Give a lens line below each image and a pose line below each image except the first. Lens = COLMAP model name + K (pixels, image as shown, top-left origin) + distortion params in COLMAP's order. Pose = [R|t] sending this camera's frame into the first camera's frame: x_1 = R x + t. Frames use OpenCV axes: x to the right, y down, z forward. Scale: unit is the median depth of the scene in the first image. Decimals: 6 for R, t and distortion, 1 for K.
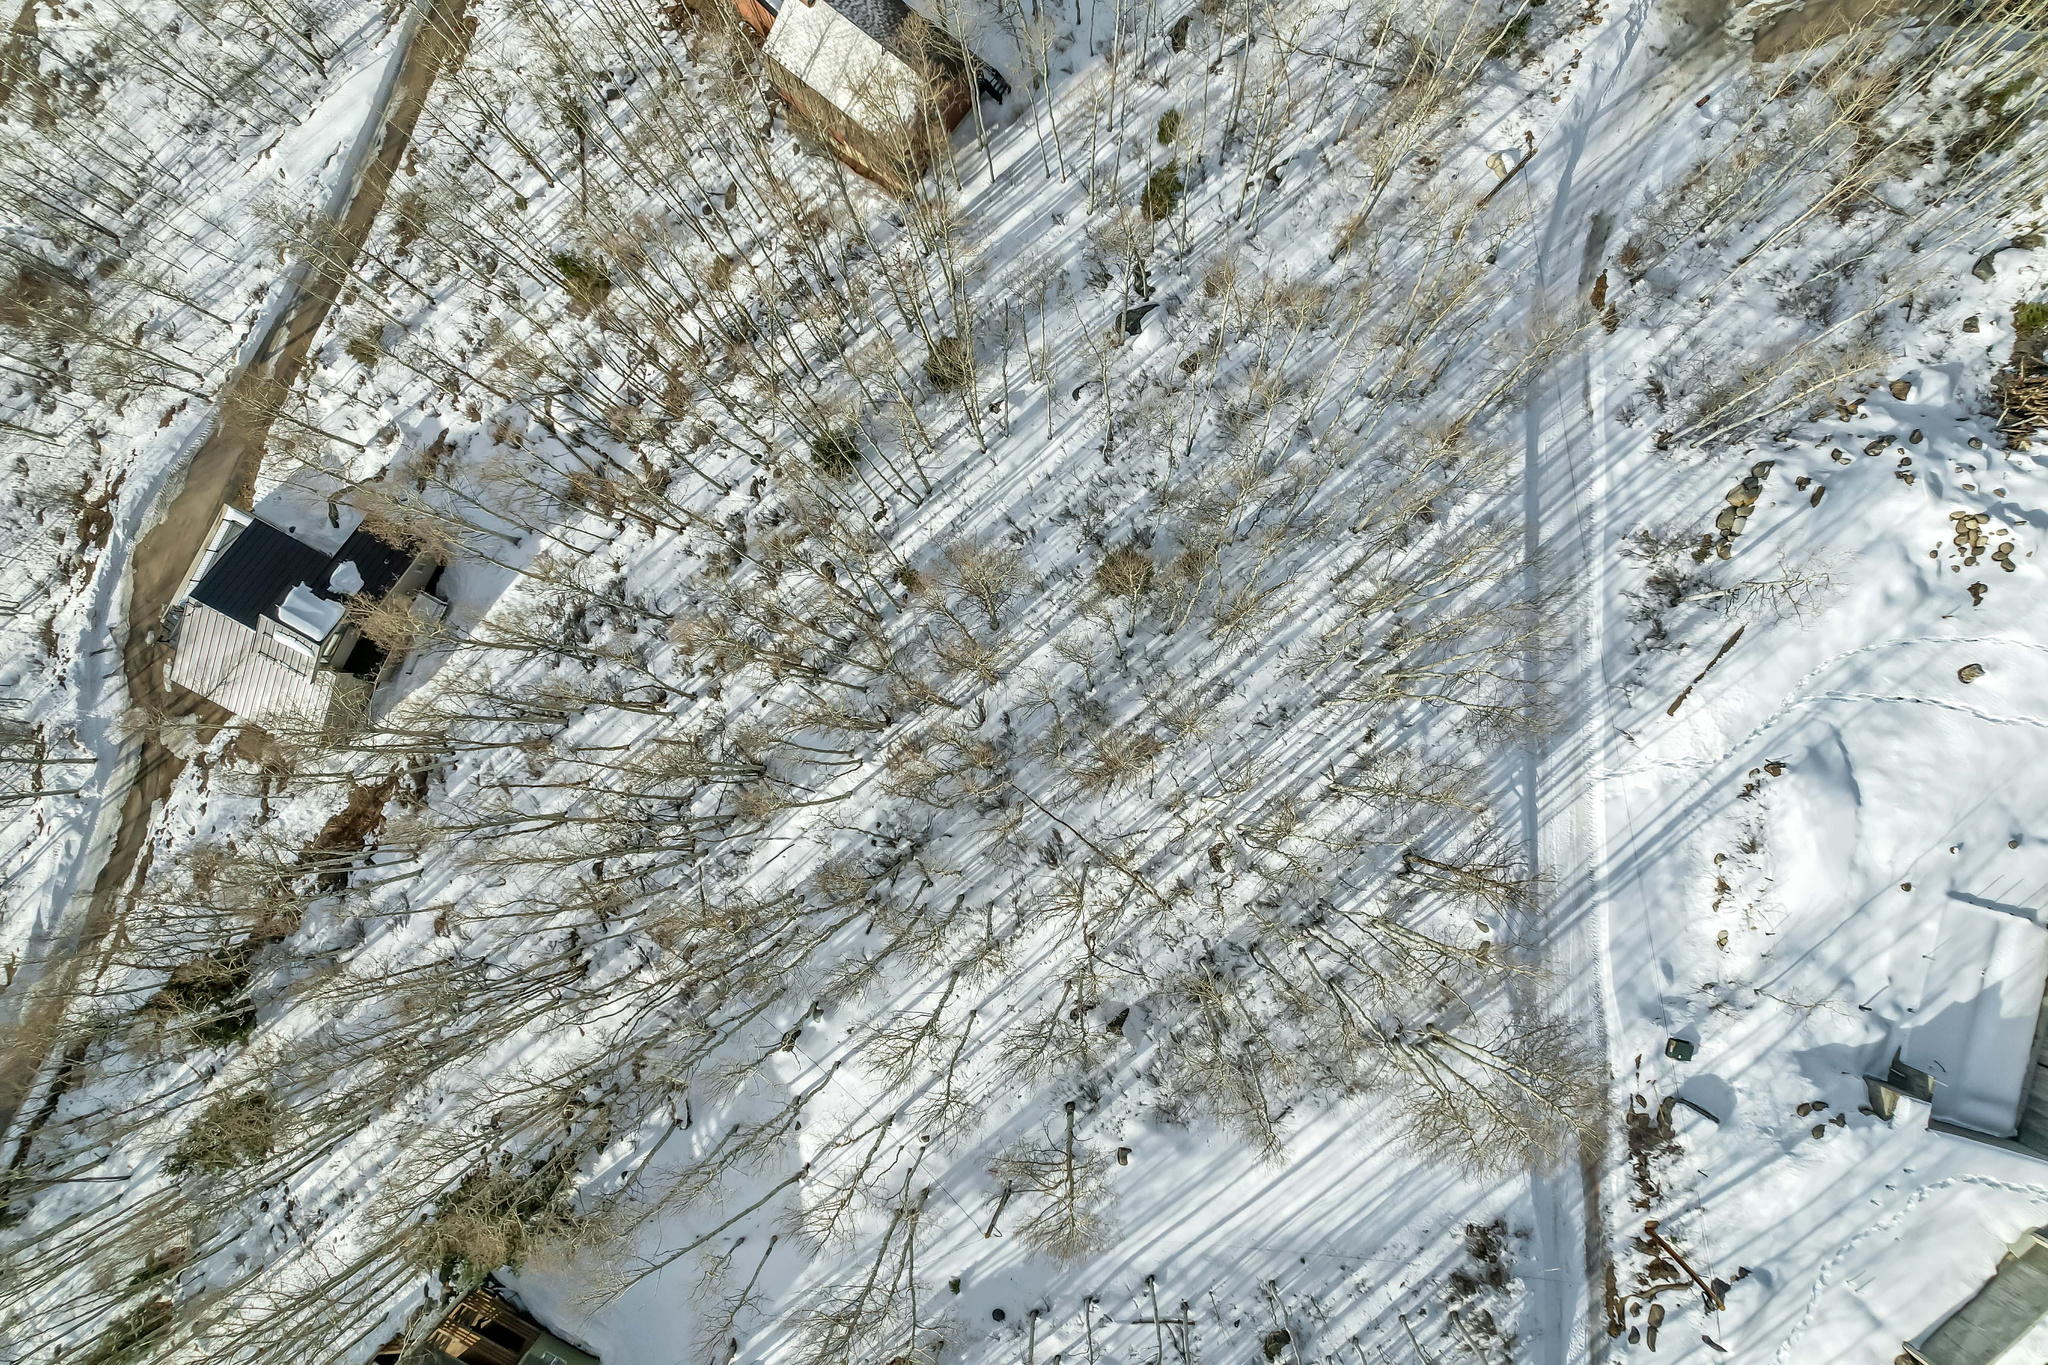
lens RADIAL K [[1316.6, 0, 1034.1], [0, 1316.6, 680.2], [0, 0, 1]] dist [-0.082139, 0.076019]
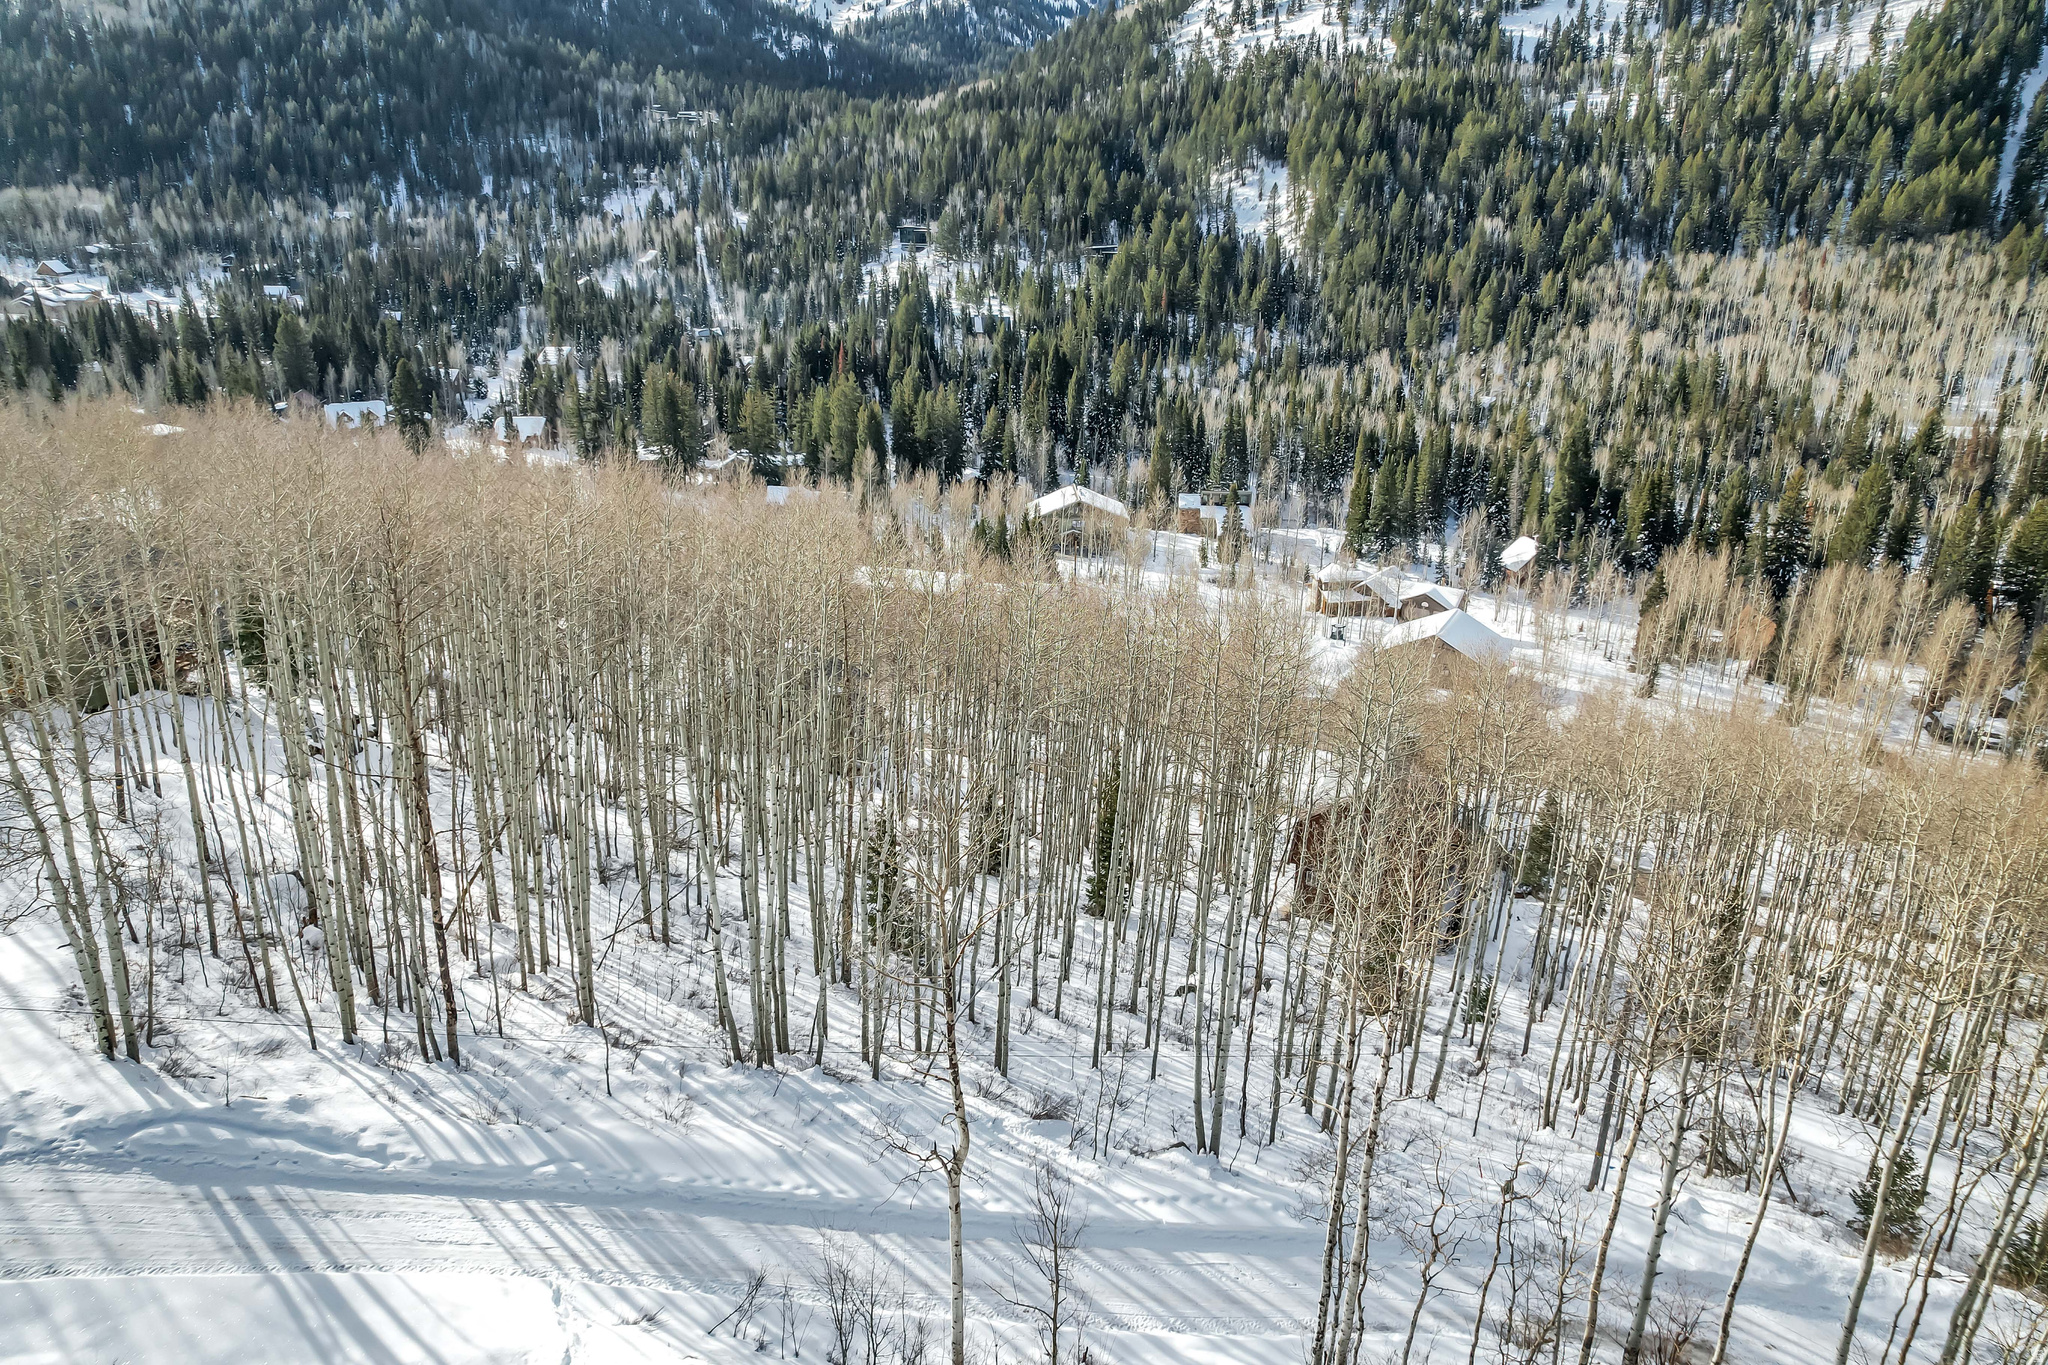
lens RADIAL K [[1316.6, 0, 1034.1], [0, 1316.6, 680.2], [0, 0, 1]] dist [-0.082139, 0.076019]
pose [[0.214338, 0.326980, -0.920404, 0.779138], [-0.976752, 0.075384, -0.200679, -0.017408], [0.003766, 0.942020, 0.335536, 0.596330]]
